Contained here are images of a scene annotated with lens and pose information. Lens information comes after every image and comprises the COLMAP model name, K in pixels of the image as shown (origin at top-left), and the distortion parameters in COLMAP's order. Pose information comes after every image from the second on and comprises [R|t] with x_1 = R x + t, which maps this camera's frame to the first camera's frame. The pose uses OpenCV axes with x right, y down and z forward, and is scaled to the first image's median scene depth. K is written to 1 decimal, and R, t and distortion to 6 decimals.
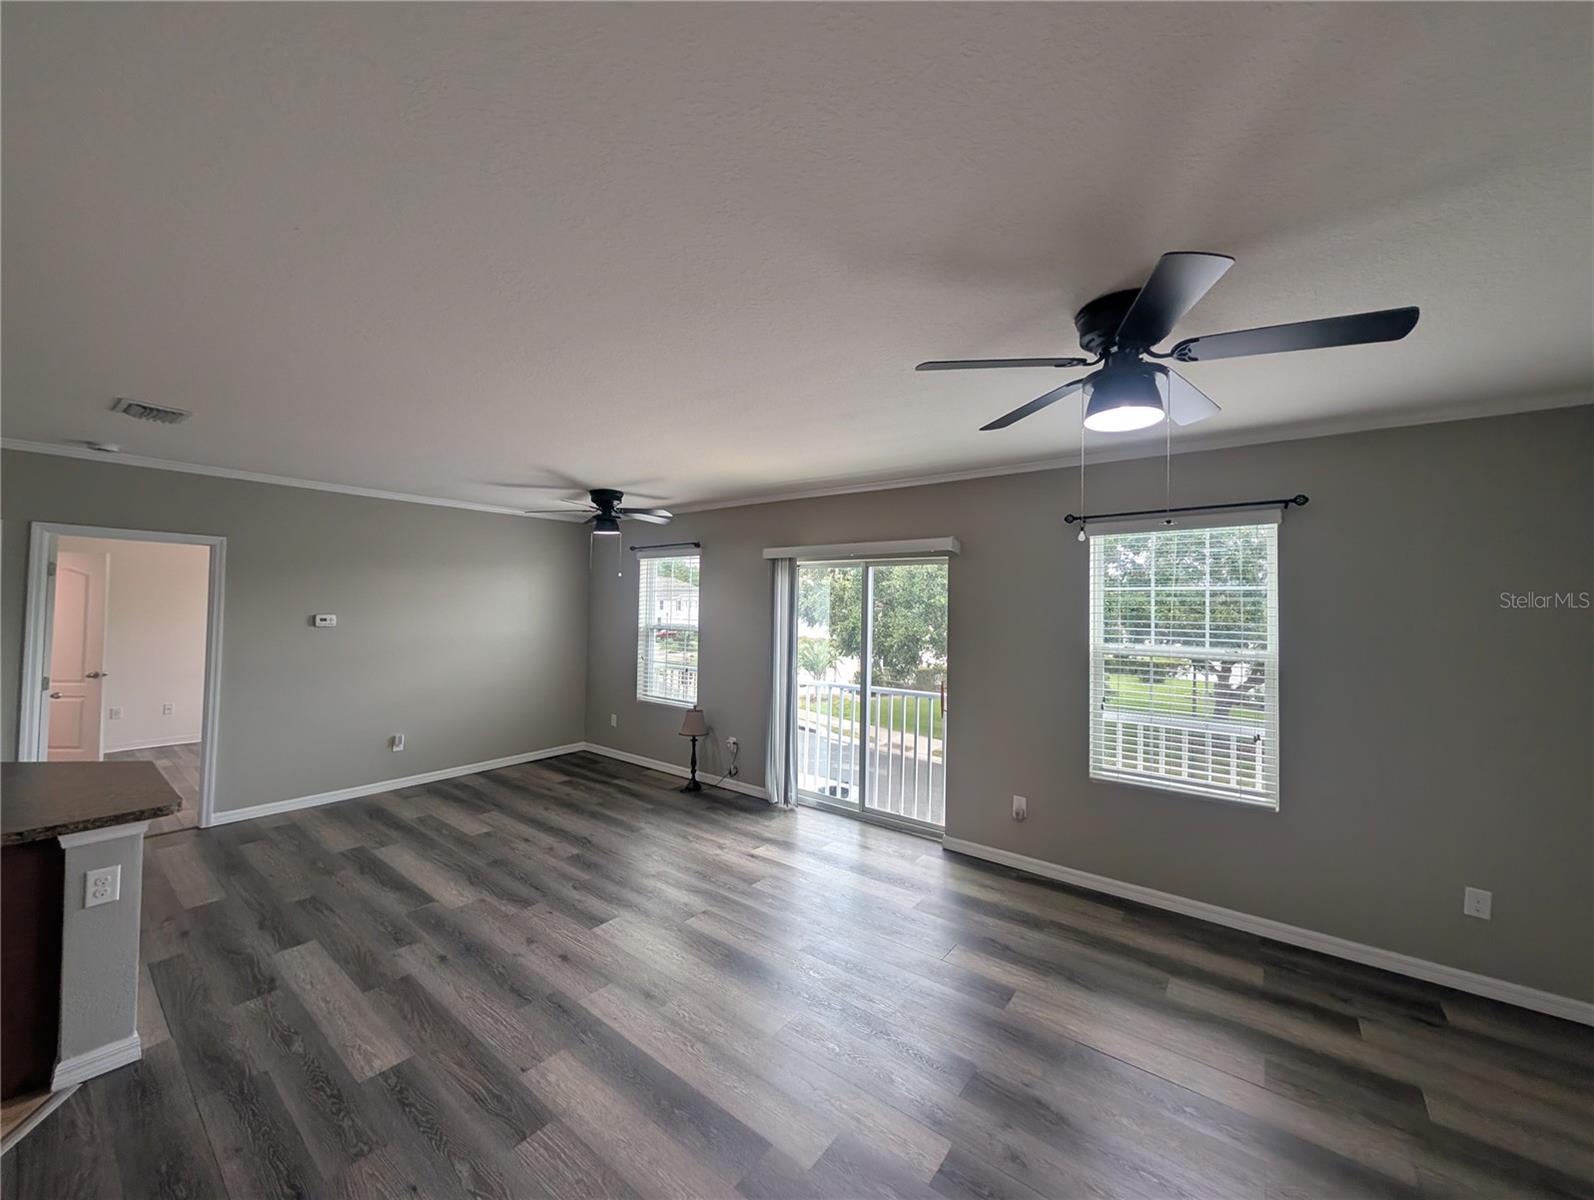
lens RADIAL K [[605.1, 0, 796.7], [0, 605.1, 594.2], [0, 0, 1]] dist [-0.001291, 0.000044]
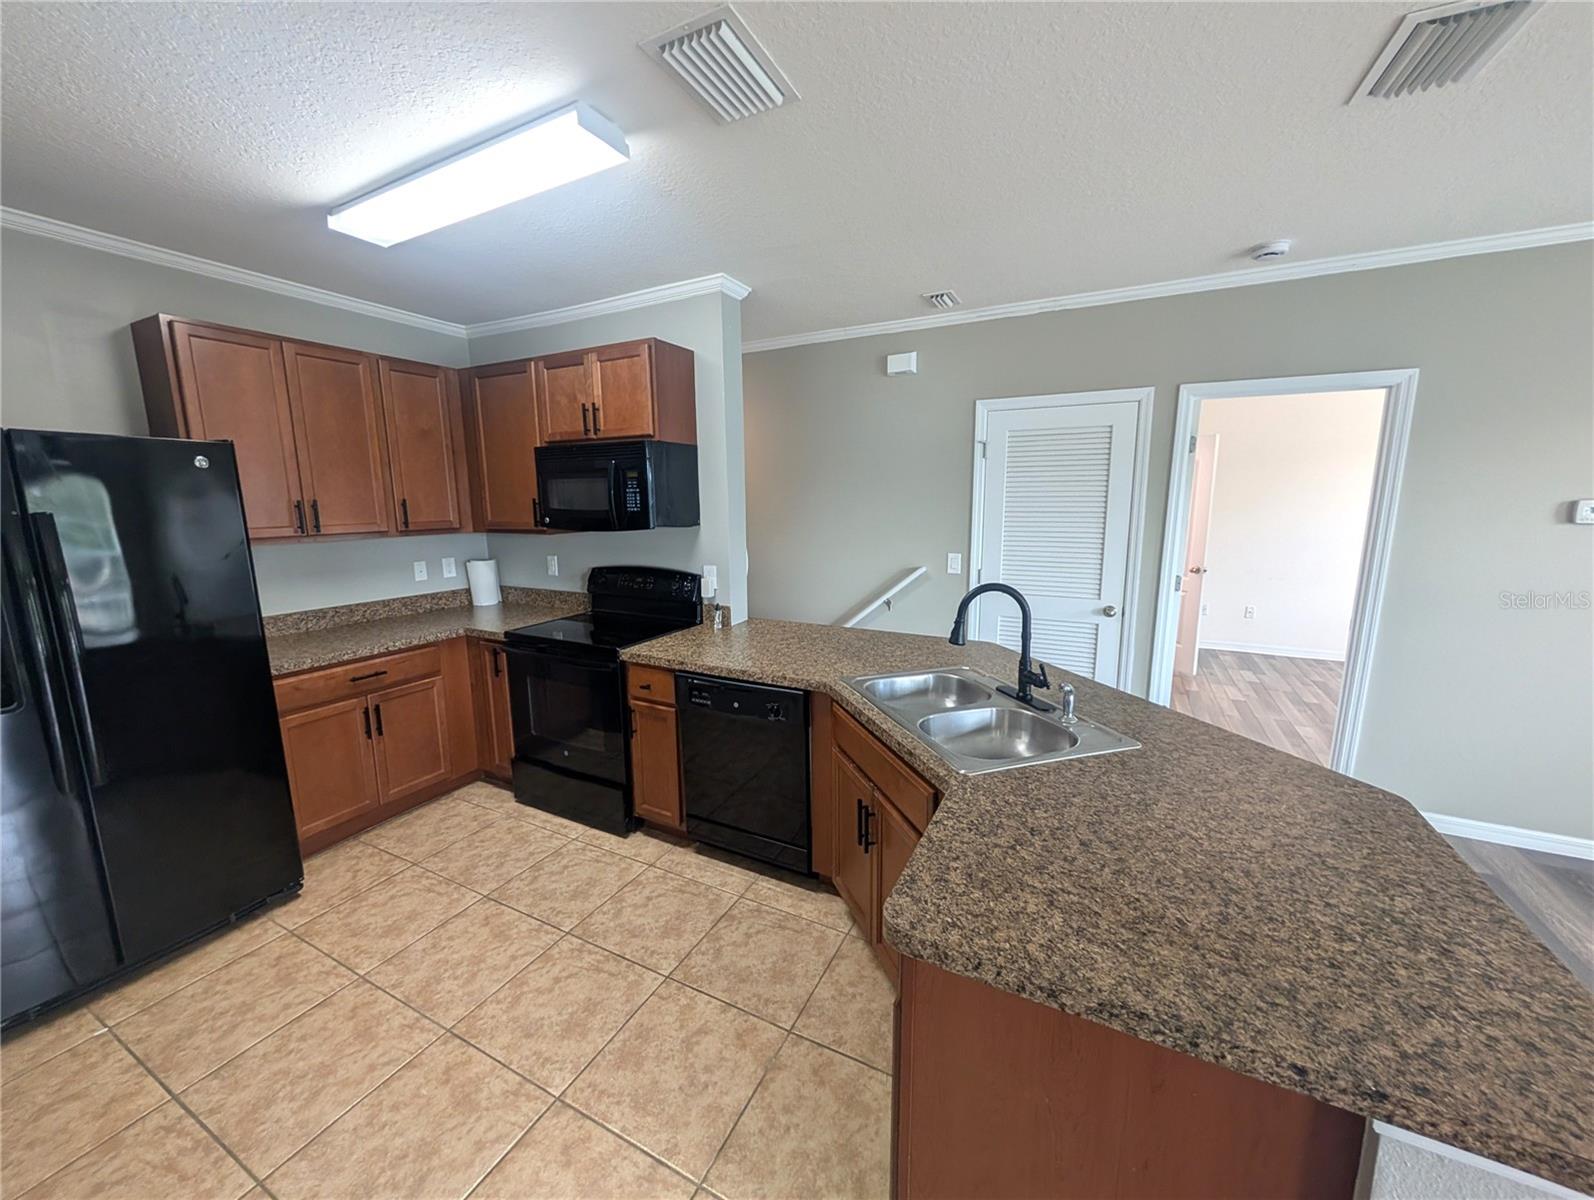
lens RADIAL K [[605.1, 0, 796.7], [0, 605.1, 594.2], [0, 0, 1]] dist [-0.001291, 0.000044]
pose [[0.181659, 0.138638, -0.973540, -0.542108], [0.028814, 0.988836, 0.146193, 0.025328], [0.982939, -0.054609, 0.175636, 0.344168]]
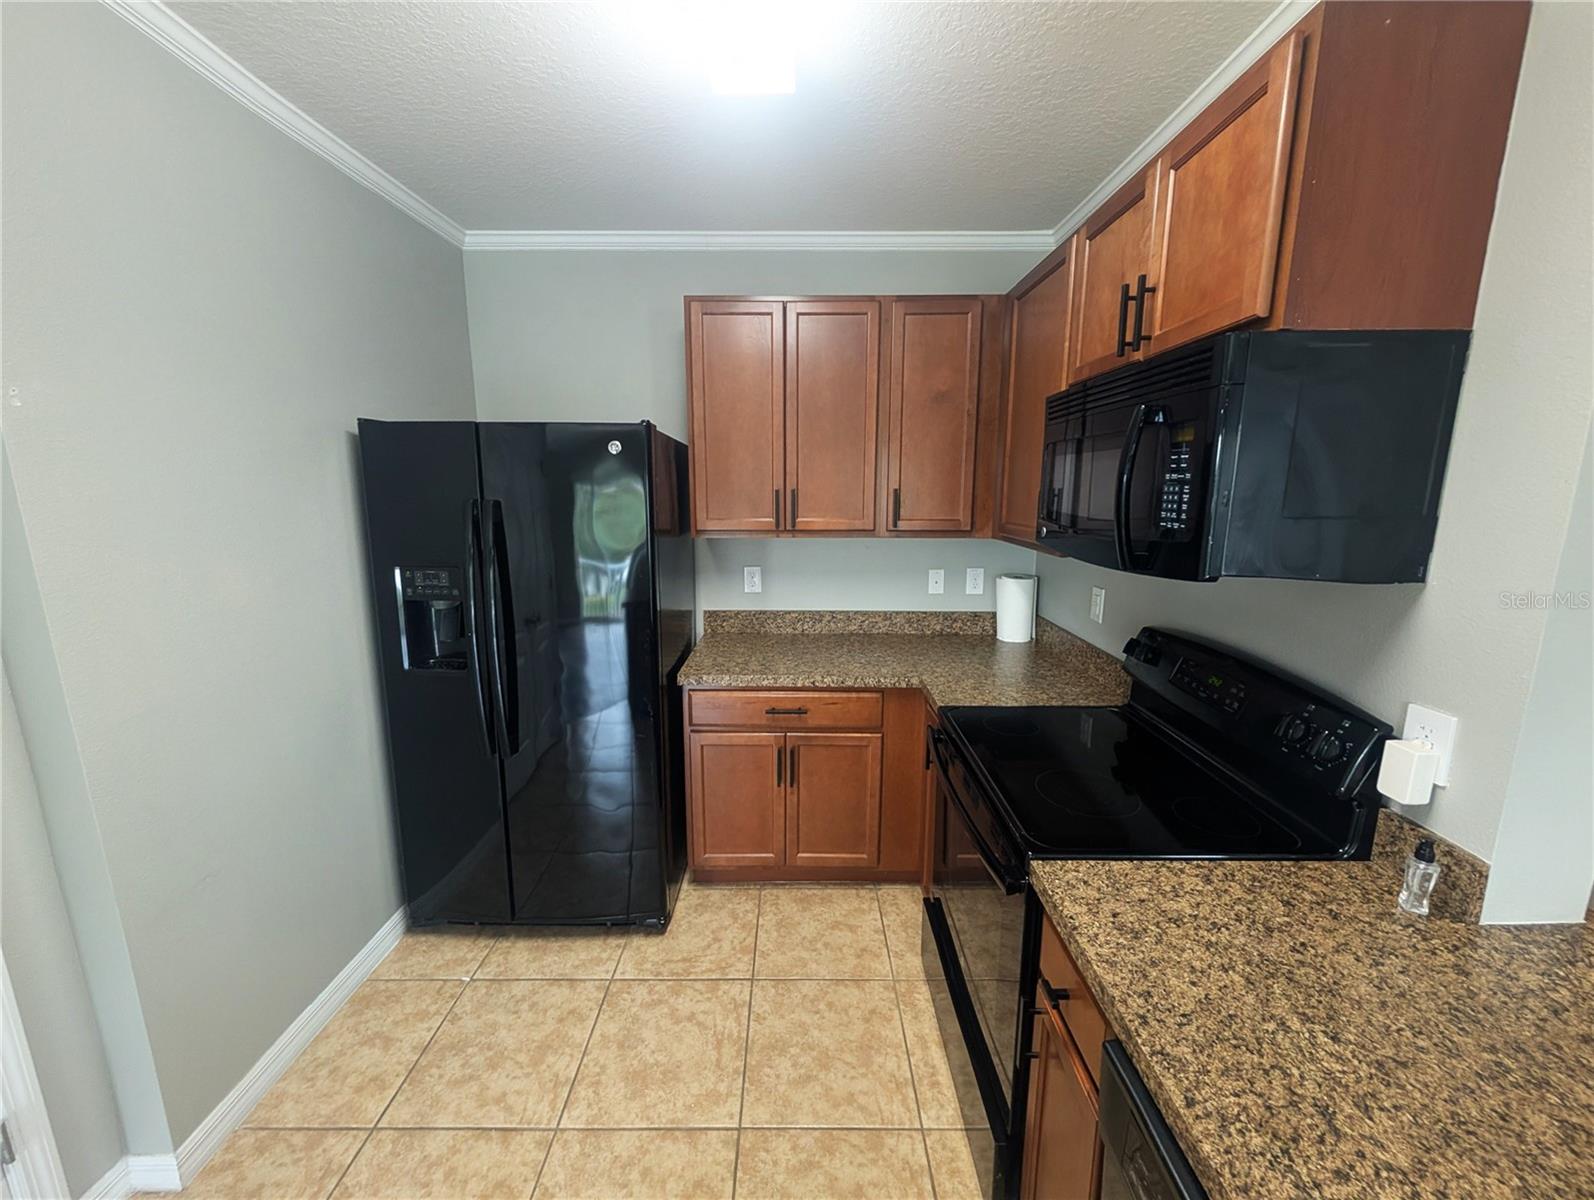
lens RADIAL K [[605.1, 0, 796.7], [0, 605.1, 594.2], [0, 0, 1]] dist [-0.001291, 0.000044]
pose [[-0.795026, 0.092288, -0.599513, -1.017929], [-0.002386, 0.987874, 0.155237, 0.012356], [0.606570, 0.124848, -0.785166, 0.410247]]
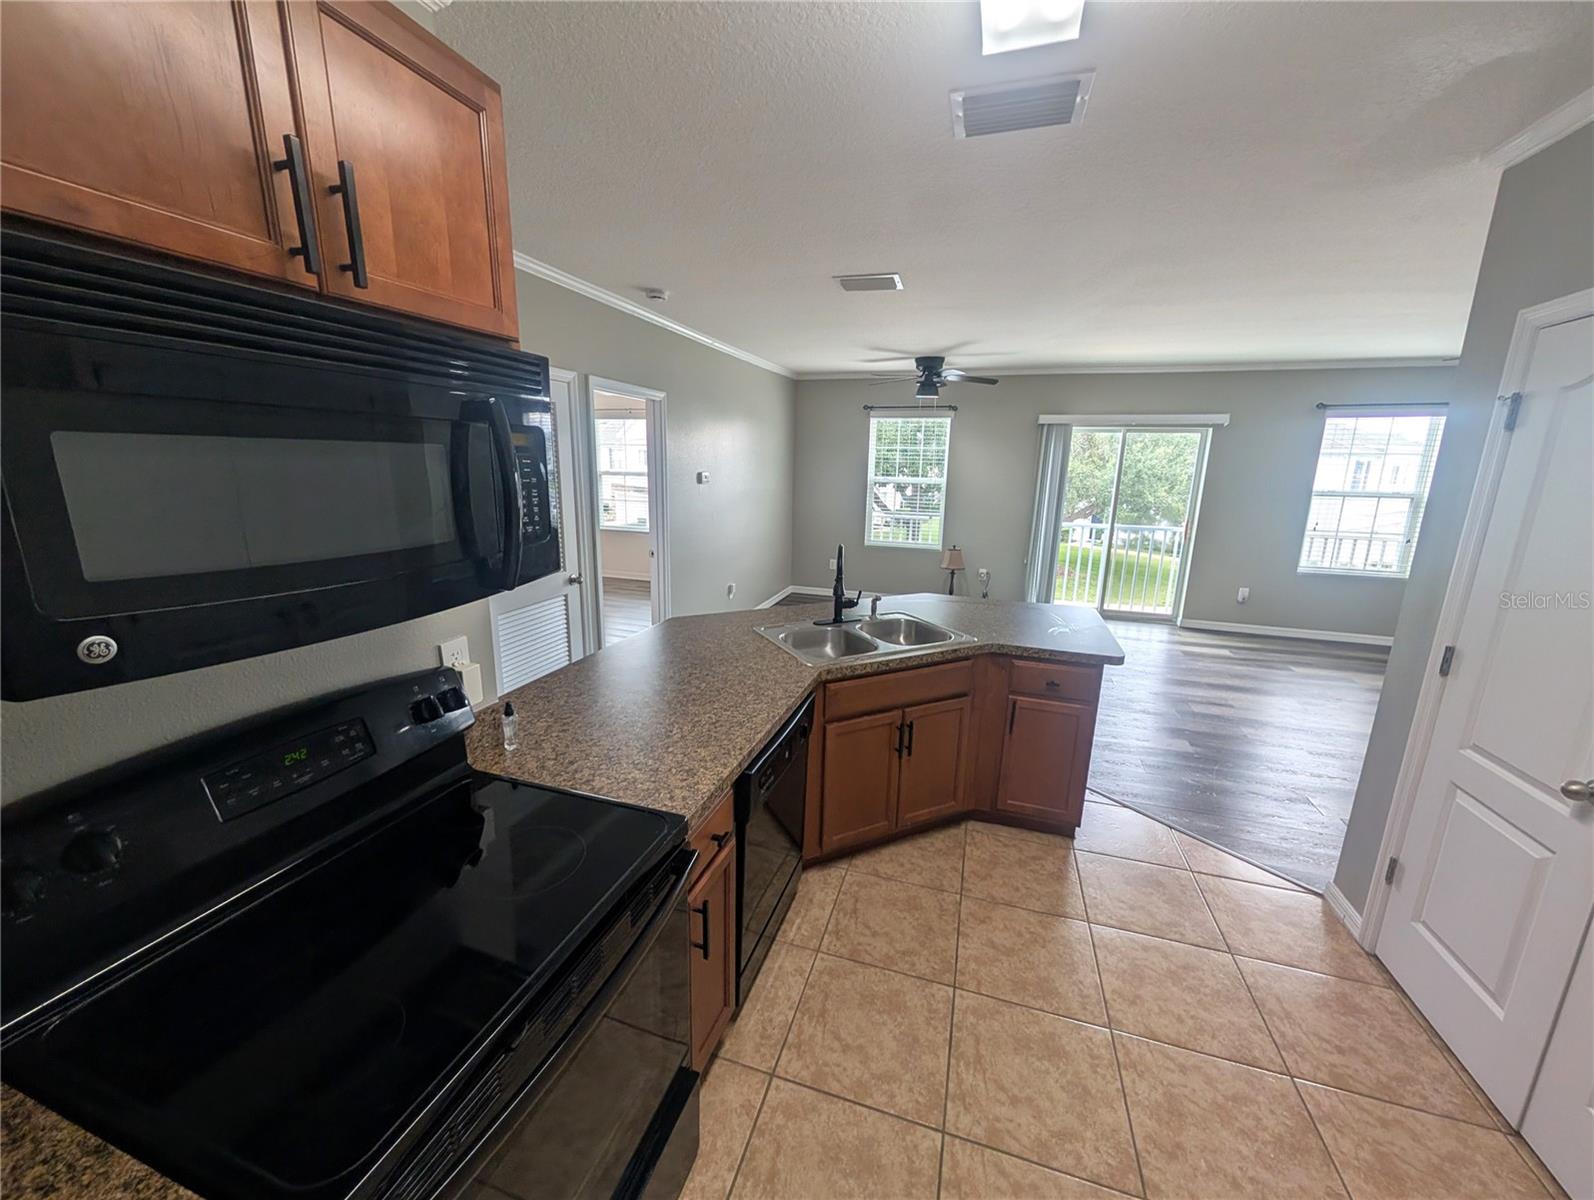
lens RADIAL K [[605.1, 0, 796.7], [0, 605.1, 594.2], [0, 0, 1]] dist [-0.001291, 0.000044]
pose [[0.942258, -0.072065, 0.327042, -1.330819], [-0.009215, 0.970623, 0.240428, -0.018375], [-0.334761, -0.229559, 0.913913, -0.055931]]
